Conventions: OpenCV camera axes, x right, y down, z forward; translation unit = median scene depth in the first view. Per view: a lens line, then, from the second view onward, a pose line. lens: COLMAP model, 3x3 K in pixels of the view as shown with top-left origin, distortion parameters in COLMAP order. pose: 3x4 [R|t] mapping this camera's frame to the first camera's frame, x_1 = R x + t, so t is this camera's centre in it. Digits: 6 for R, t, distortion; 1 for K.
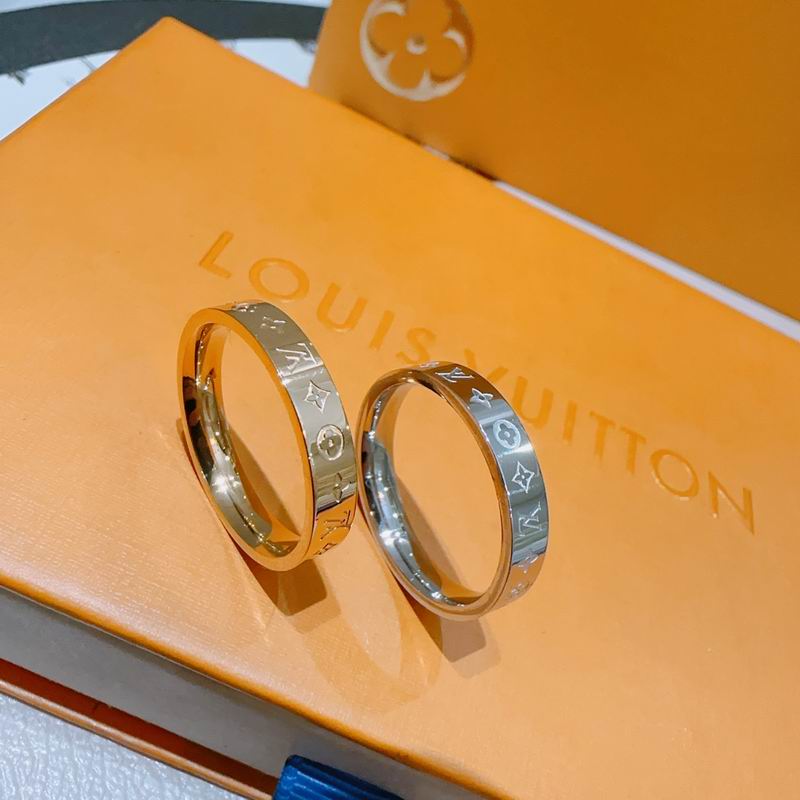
lens RADIAL K [[769.0, 0, 400.0], [0, 769.0, 400.0], [0, 0, 1]] dist [-0.012623, -0.005305]
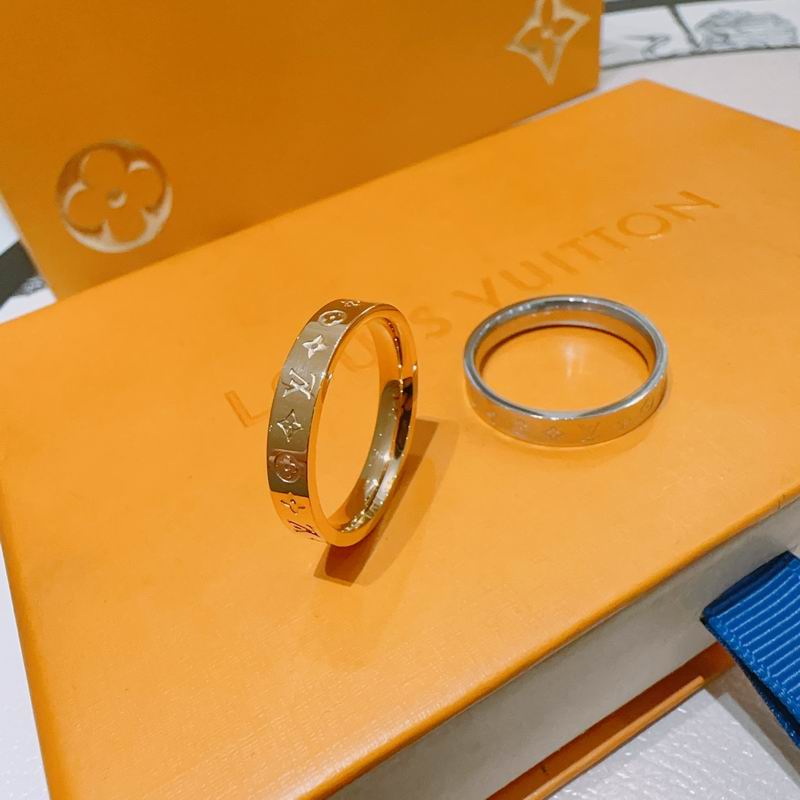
lens RADIAL K [[769.0, 0, 400.0], [0, 769.0, 400.0], [0, 0, 1]] dist [-0.012623, -0.005305]
pose [[0.595040, -0.773445, 0.218426, -0.354350], [0.787236, 0.615637, 0.035366, -0.079604], [-0.161825, 0.150909, 0.975212, -0.017811]]
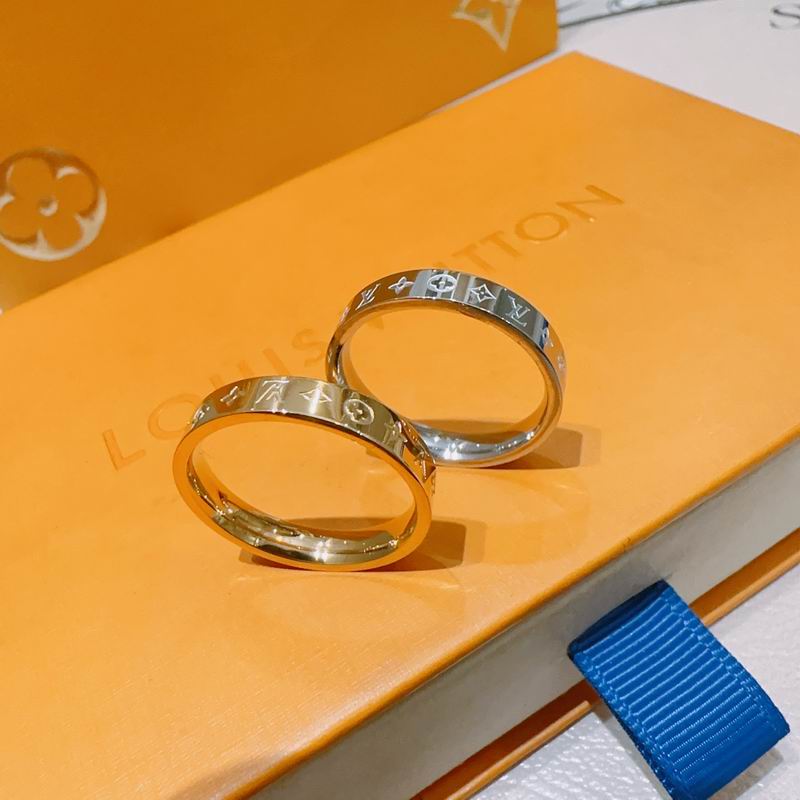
lens RADIAL K [[769.0, 0, 400.0], [0, 769.0, 400.0], [0, 0, 1]] dist [-0.012623, -0.005305]
pose [[0.566420, -0.811236, 0.145133, -0.131977], [0.815736, 0.576949, 0.041289, 0.032512], [-0.117230, 0.095003, 0.988550, -0.039752]]
